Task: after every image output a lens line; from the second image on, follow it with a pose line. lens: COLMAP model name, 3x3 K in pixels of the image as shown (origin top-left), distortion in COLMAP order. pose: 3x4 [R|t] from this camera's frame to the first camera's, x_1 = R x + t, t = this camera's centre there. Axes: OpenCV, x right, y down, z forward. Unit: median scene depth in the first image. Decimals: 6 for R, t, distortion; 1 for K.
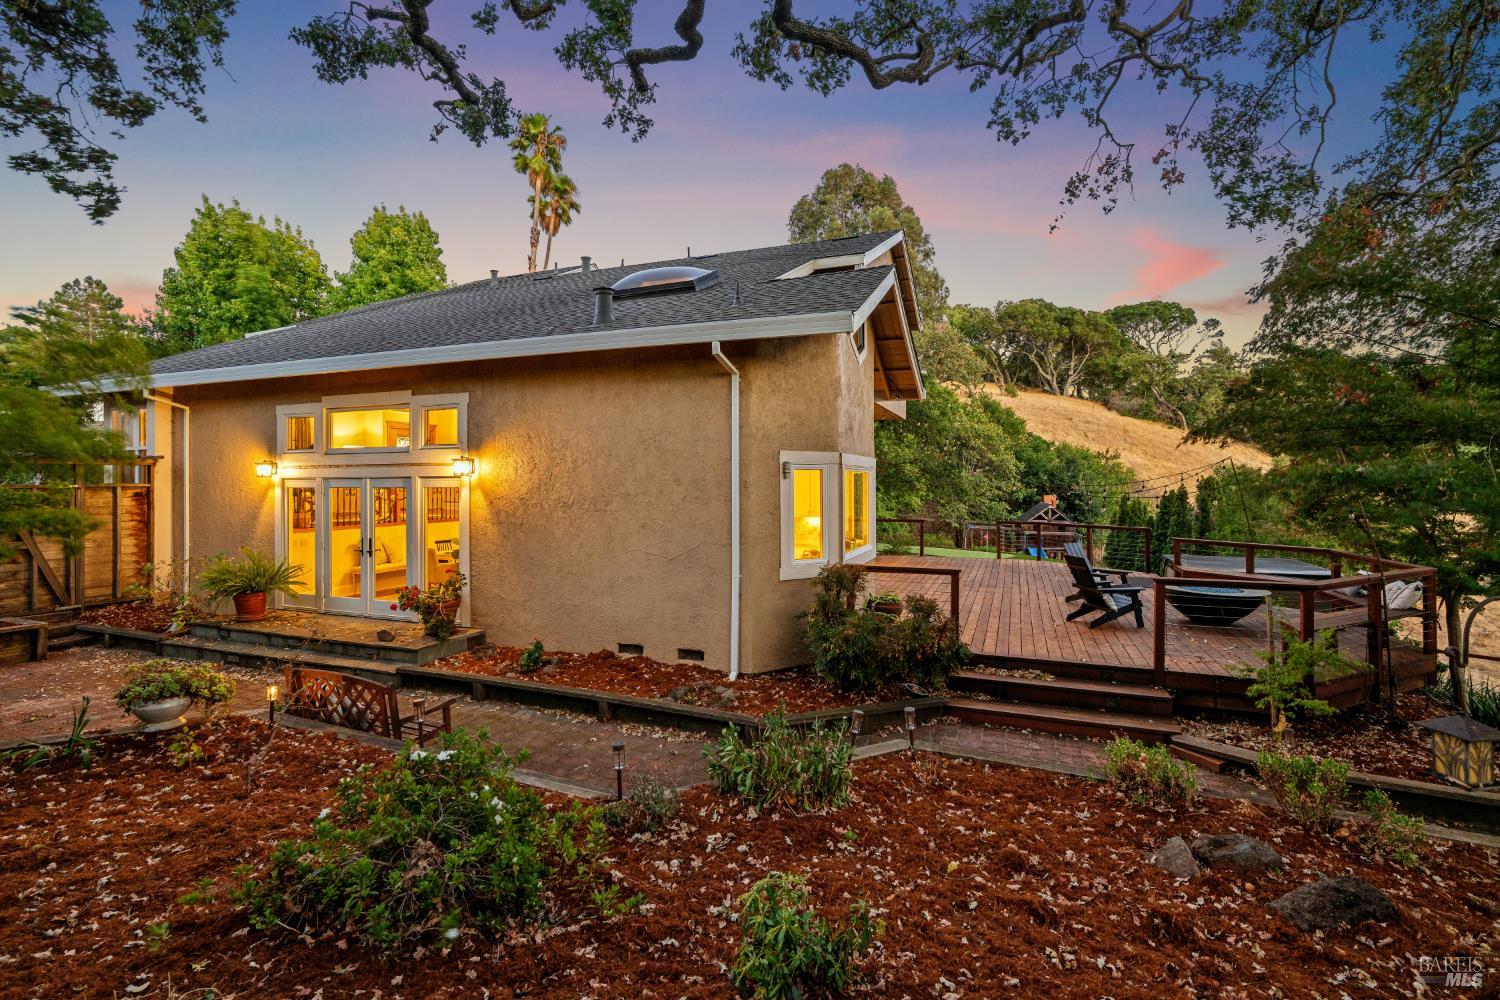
lens RADIAL K [[670.9, 0, 754.2], [0, 670.9, 487.0], [0, 0, 1]] dist [-0.002184, -0.000069]
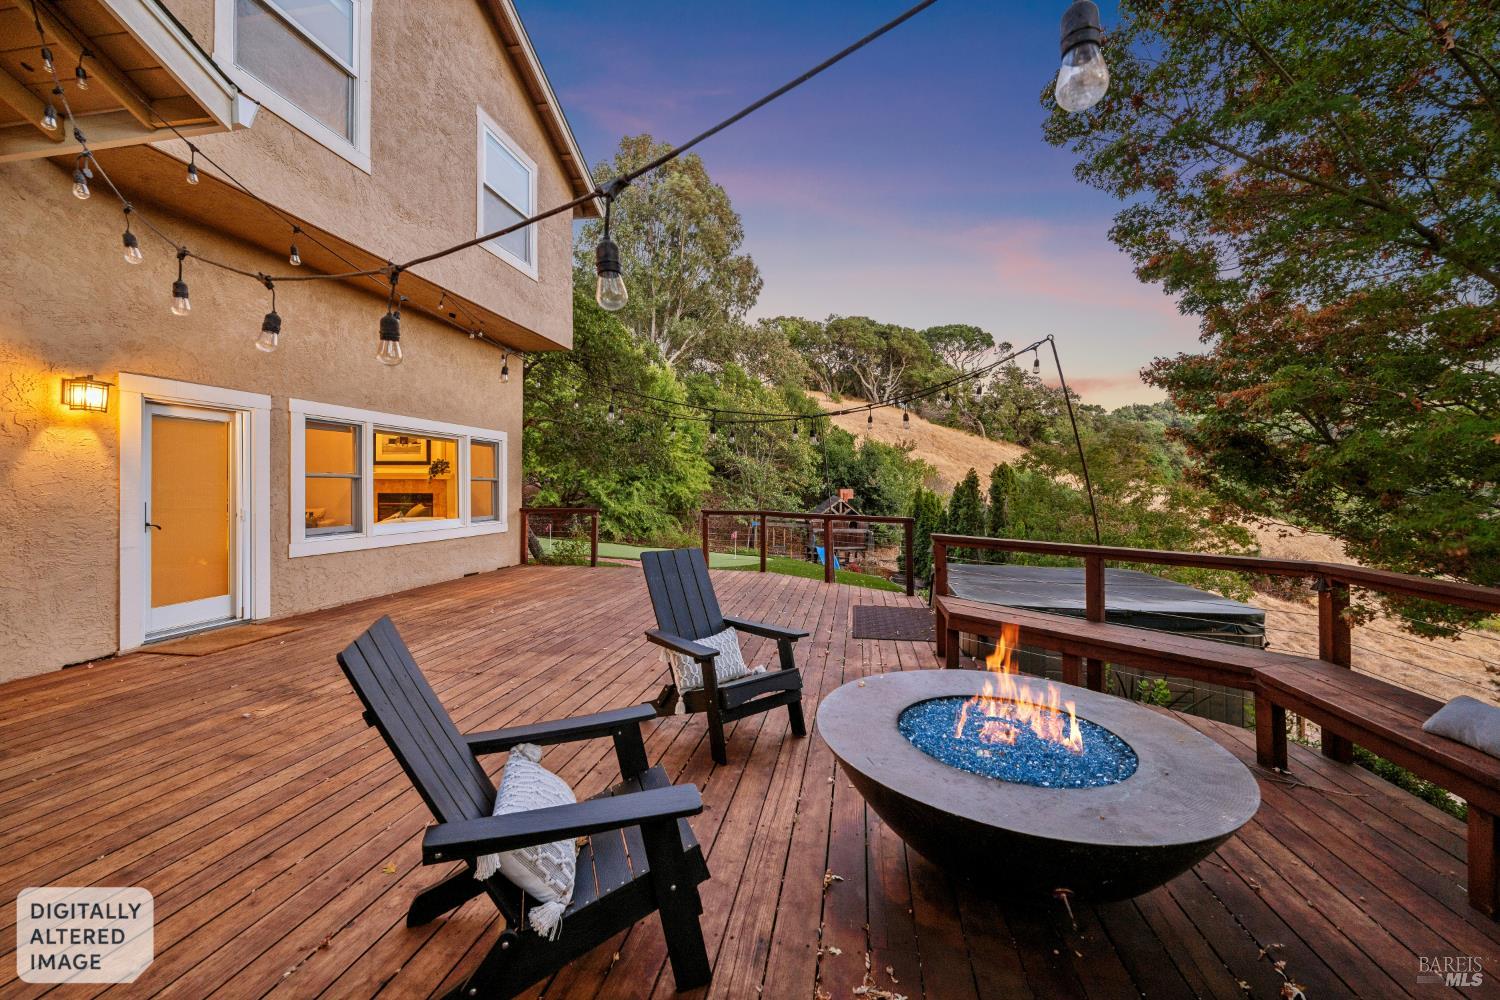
lens RADIAL K [[598.8, 0, 743.6], [0, 598.8, 498.7], [0, 0, 1]] dist [-0.000836, 0.000026]
pose [[0.982239, 0.004113, 0.187588, 0.062315], [-0.006371, 0.999914, 0.011436, 0.006952], [-0.187525, -0.012428, 0.982181, 0.092561]]
